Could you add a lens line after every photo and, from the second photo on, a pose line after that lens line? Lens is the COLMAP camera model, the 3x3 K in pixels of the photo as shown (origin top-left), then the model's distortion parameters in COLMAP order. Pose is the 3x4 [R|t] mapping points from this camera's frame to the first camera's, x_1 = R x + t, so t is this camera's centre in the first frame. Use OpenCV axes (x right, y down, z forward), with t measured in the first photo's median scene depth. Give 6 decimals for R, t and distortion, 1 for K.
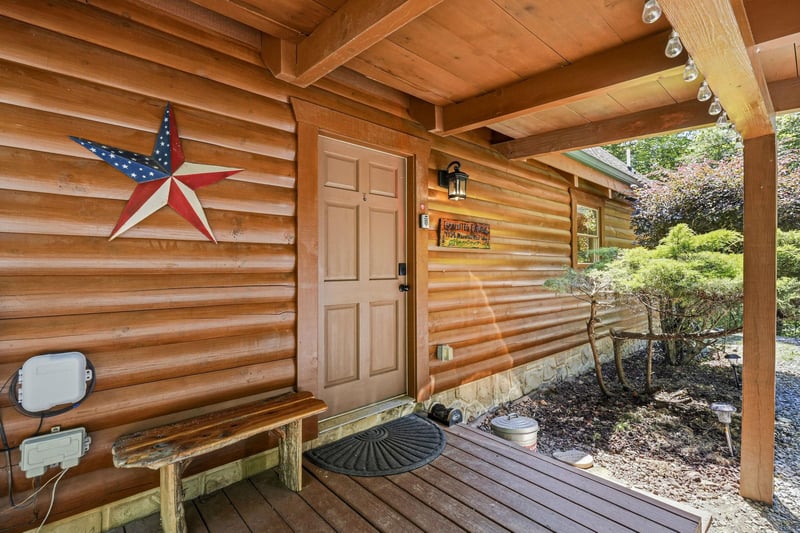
lens RADIAL K [[384.9, 0, 400.0], [0, 384.9, 266.5], [0, 0, 1]] dist [-0.000327, 0.000165]
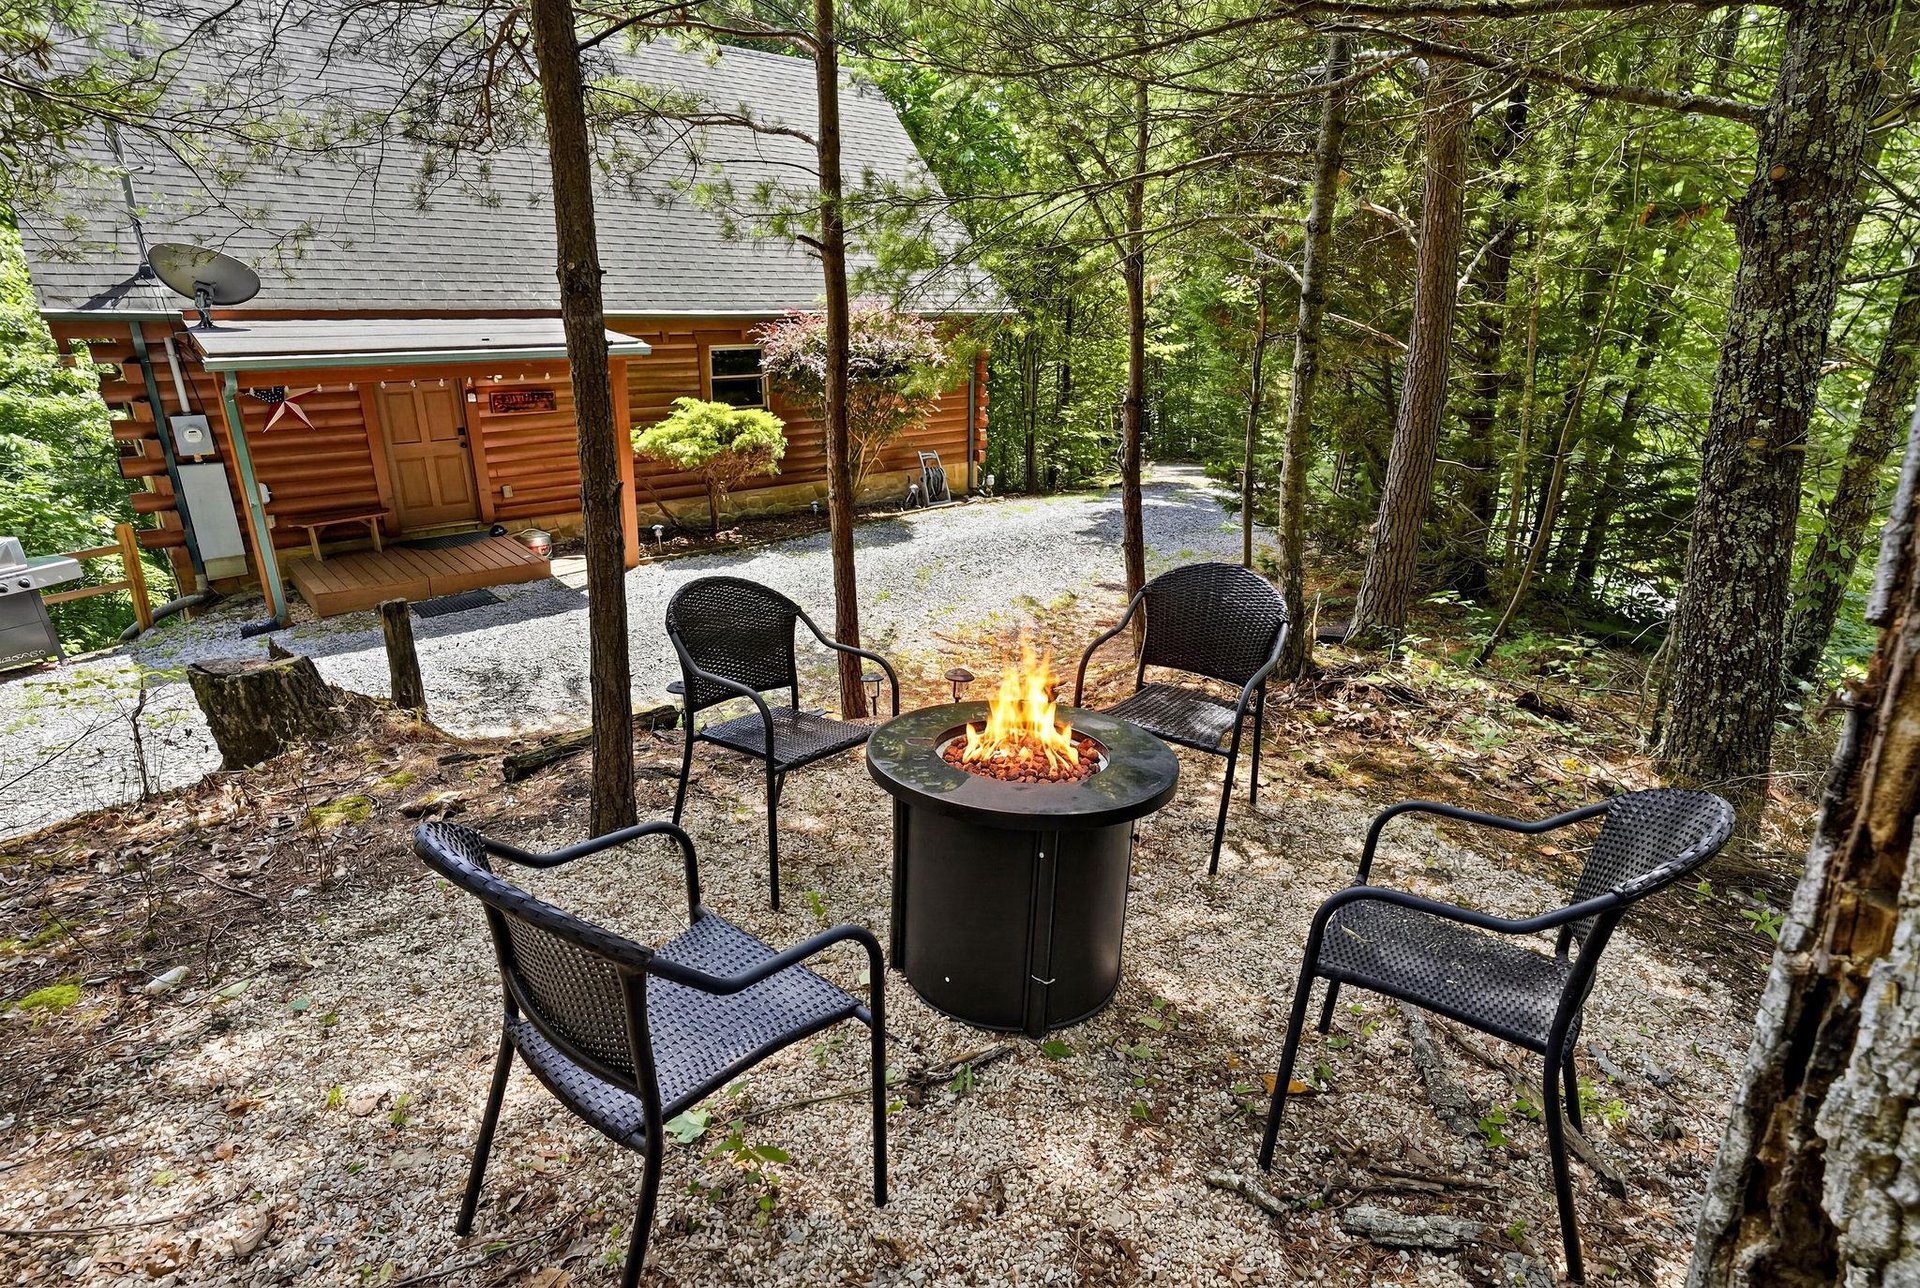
lens RADIAL K [[990.0, 0, 960.0], [0, 990.0, 644.0], [0, 0, 1]] dist [-0.001164, -0.001164]
pose [[0.999778, 0.000925, 0.021036, 1.800782], [-0.007803, 0.944182, 0.329331, -0.477082], [-0.019557, -0.329422, 0.943980, -2.783216]]
